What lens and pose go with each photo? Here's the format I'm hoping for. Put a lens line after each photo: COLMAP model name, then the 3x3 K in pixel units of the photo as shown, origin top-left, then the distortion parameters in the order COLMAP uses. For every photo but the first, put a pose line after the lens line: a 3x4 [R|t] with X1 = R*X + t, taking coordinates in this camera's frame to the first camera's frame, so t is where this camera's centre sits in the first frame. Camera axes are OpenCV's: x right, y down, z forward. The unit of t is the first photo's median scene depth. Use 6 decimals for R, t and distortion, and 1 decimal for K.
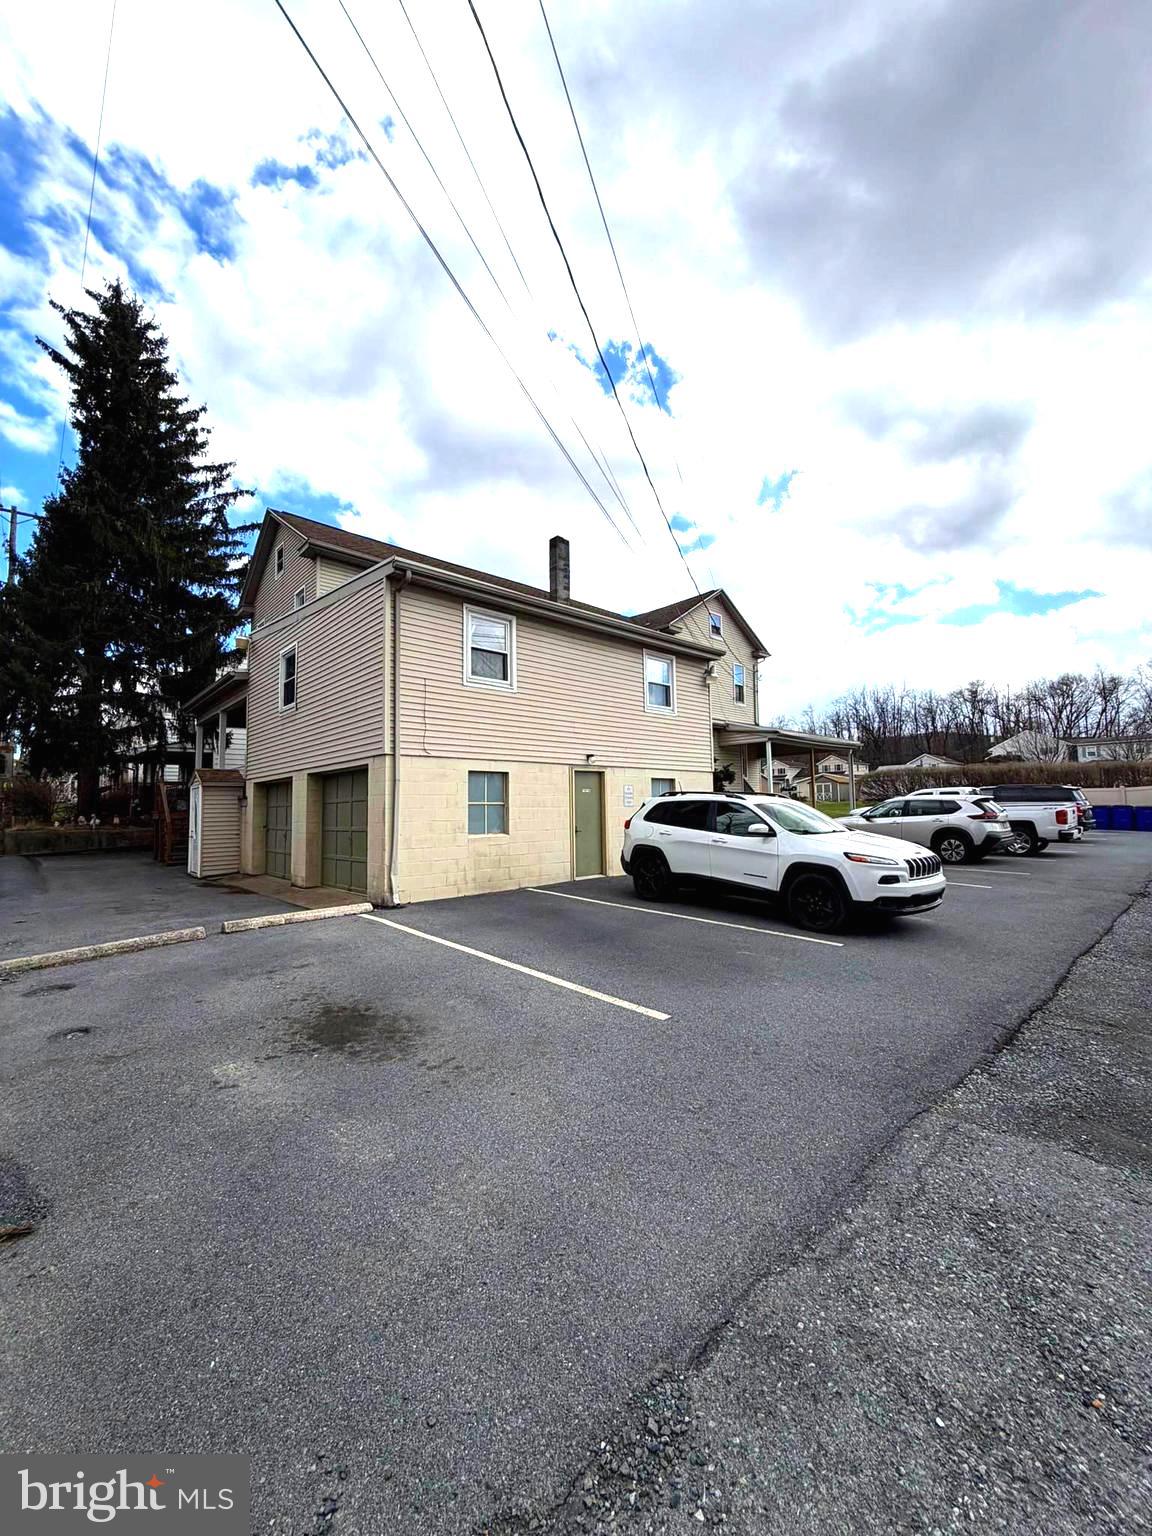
lens RADIAL K [[619.8, 0, 576.2], [0, 619.8, 770.9], [0, 0, 1]] dist [0.001781, 0.000005]
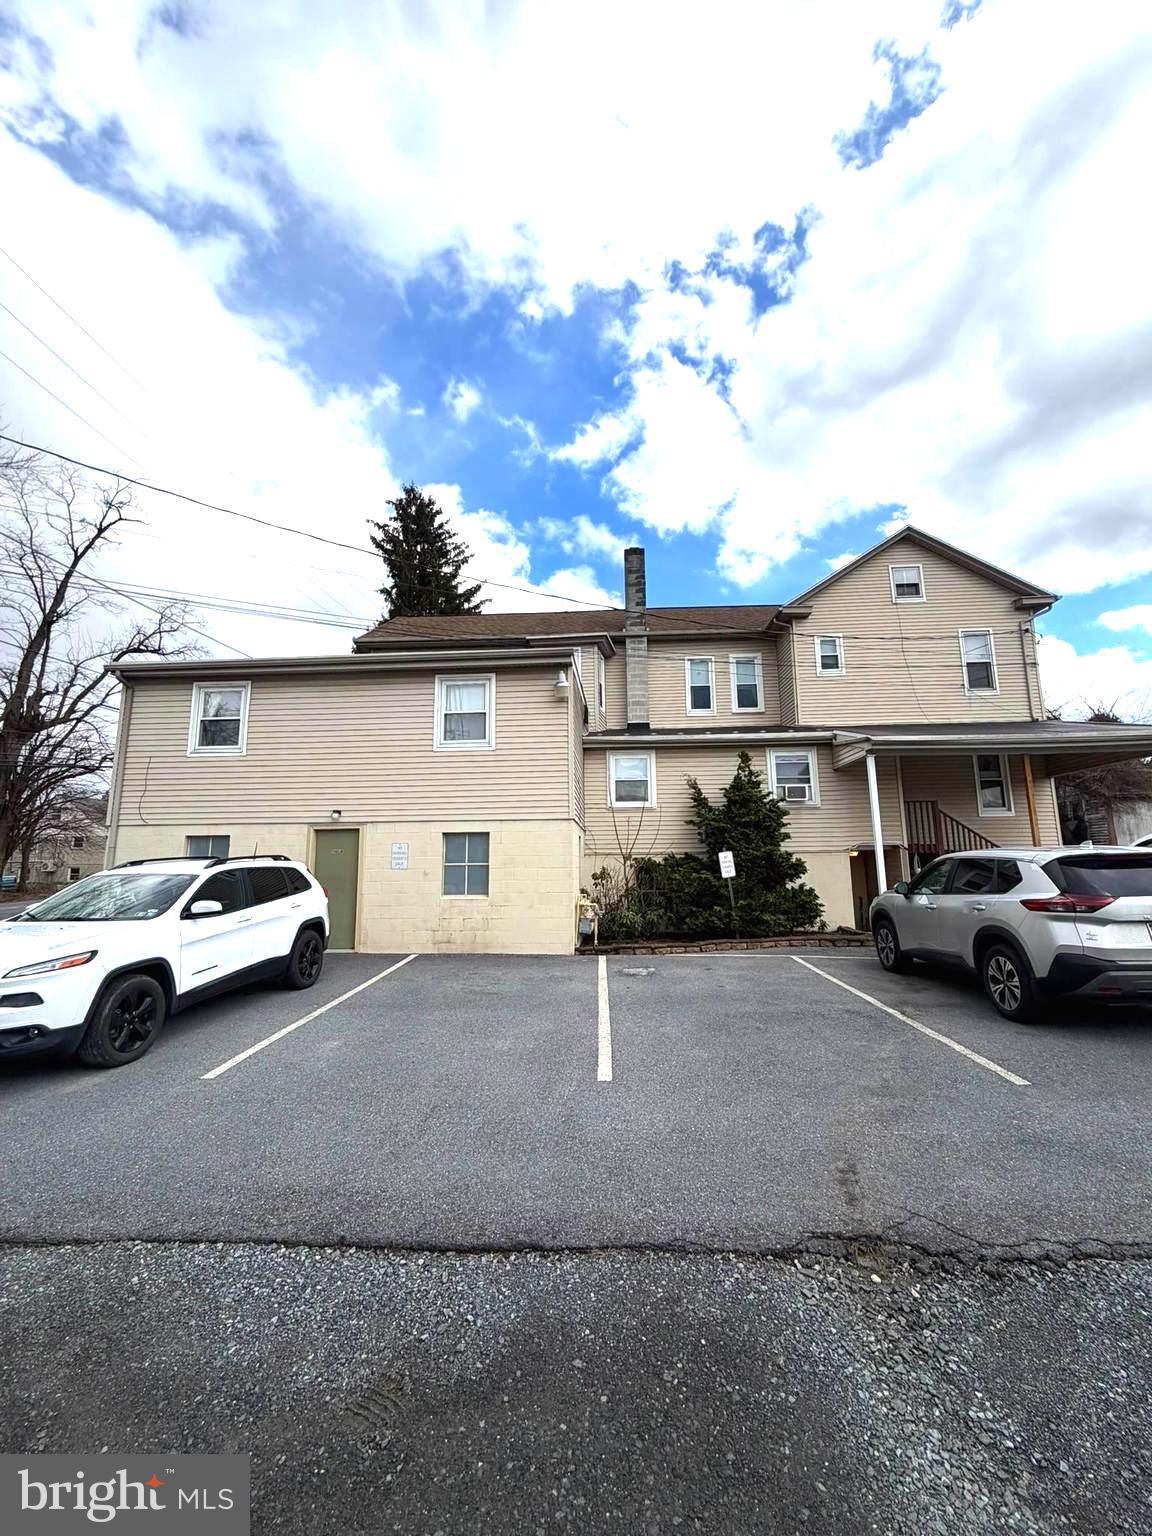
lens RADIAL K [[619.8, 0, 574.2], [0, 619.8, 766.1], [0, 0, 1]] dist [0.001781, 0.000005]
pose [[0.686324, -0.107867, -0.719253, 0.659639], [0.045837, 0.993390, -0.105241, 0.014460], [0.725850, 0.039261, 0.686731, 0.465767]]
